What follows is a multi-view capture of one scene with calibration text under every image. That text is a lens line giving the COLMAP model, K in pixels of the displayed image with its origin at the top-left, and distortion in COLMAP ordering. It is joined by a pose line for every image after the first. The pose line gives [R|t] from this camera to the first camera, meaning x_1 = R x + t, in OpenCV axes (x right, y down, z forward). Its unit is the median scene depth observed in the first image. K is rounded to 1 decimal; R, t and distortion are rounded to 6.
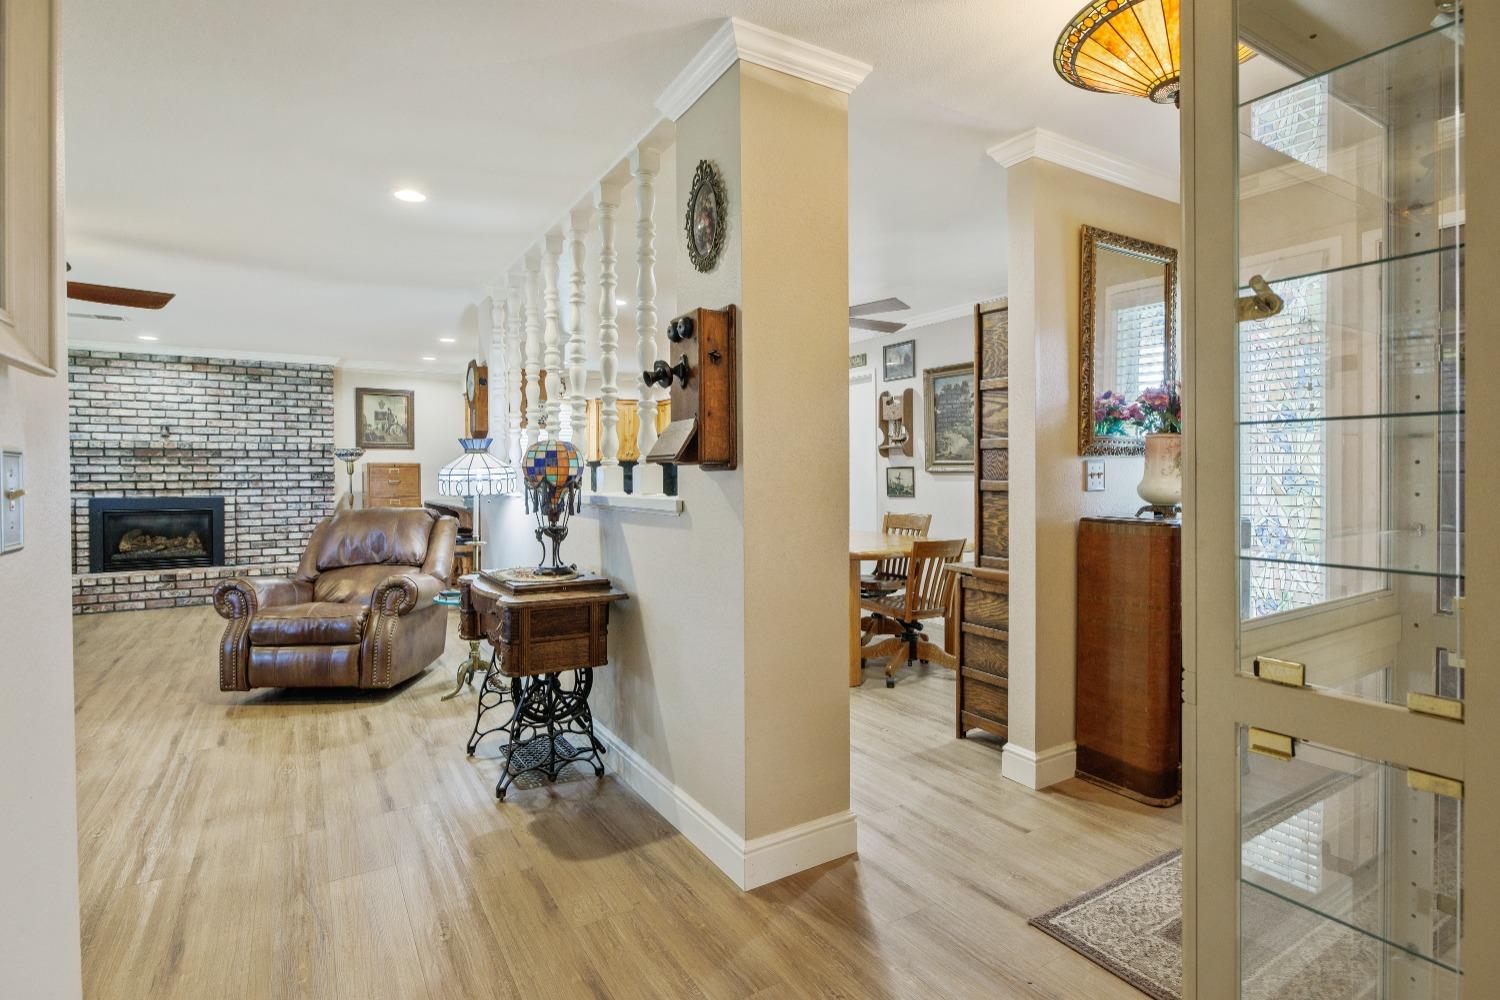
lens RADIAL K [[746.2, 0, 752.3], [0, 746.2, 487.5], [0, 0, 1]] dist [0.001030, 0.000174]
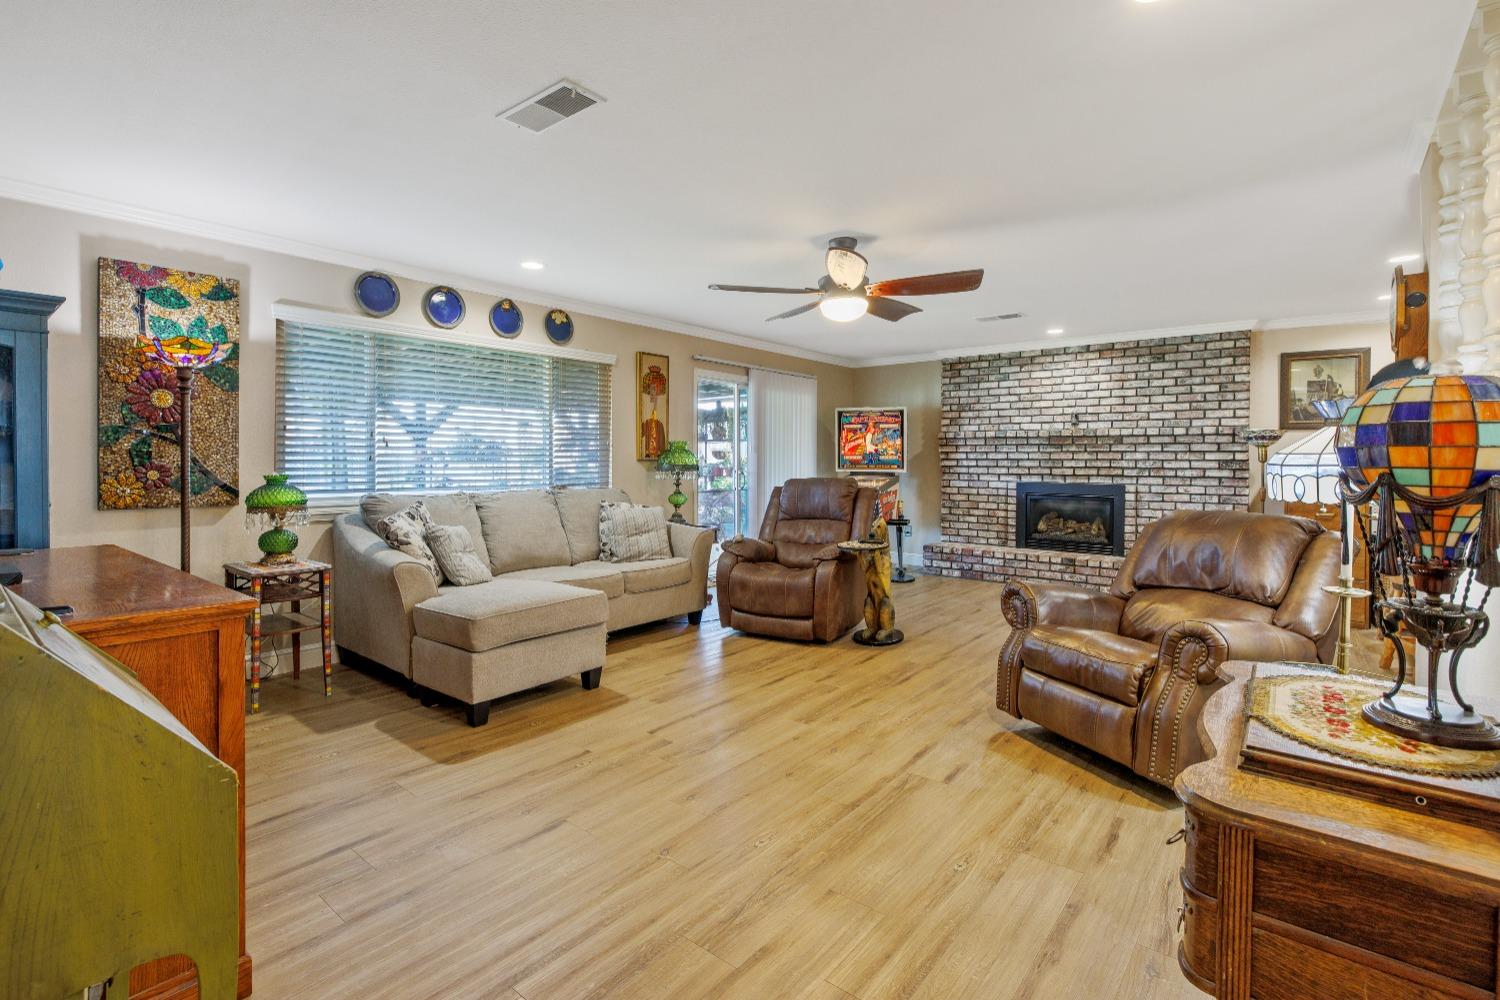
lens RADIAL K [[697.2, 0, 749.1], [0, 697.2, 468.1], [0, 0, 1]] dist [-0.001013, -0.000251]
pose [[0.334842, 0.016819, -0.942124, -0.023893], [-0.025081, 0.999646, 0.008932, -0.005039], [0.941941, 0.020639, 0.335145, 0.251113]]
